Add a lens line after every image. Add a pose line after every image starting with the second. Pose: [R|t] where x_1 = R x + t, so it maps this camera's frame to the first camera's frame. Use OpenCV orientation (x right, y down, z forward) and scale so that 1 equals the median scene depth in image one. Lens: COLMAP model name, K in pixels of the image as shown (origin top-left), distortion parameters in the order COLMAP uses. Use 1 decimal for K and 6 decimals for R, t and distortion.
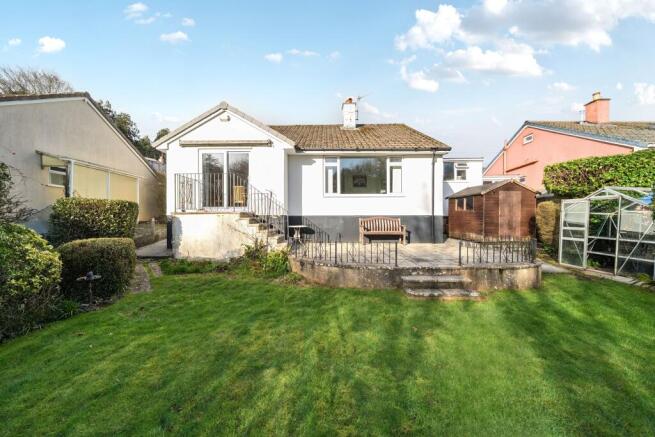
lens RADIAL K [[246.3, 0, 327.5], [0, 246.3, 218.5], [0, 0, 1]] dist [-0.009698, -0.000039]
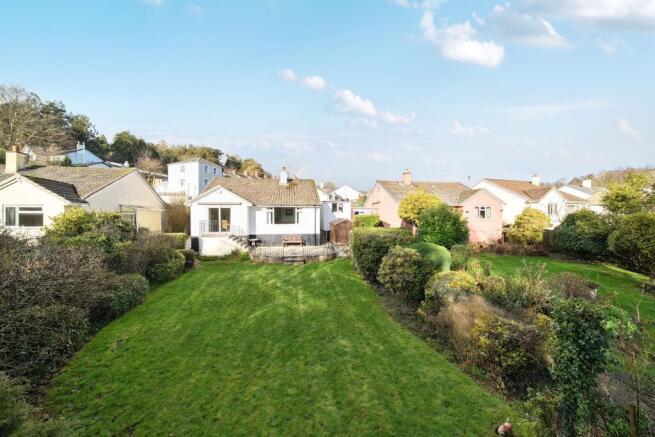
lens RADIAL K [[227.5, 0, 319.7], [0, 227.5, 217.5], [0, 0, 1]] dist [0.001004, -0.000018]
pose [[0.991065, -0.005155, 0.133282, 0.192064], [0.004292, 0.999968, 0.006760, -0.177637], [-0.133312, -0.006128, 0.991055, -1.090360]]
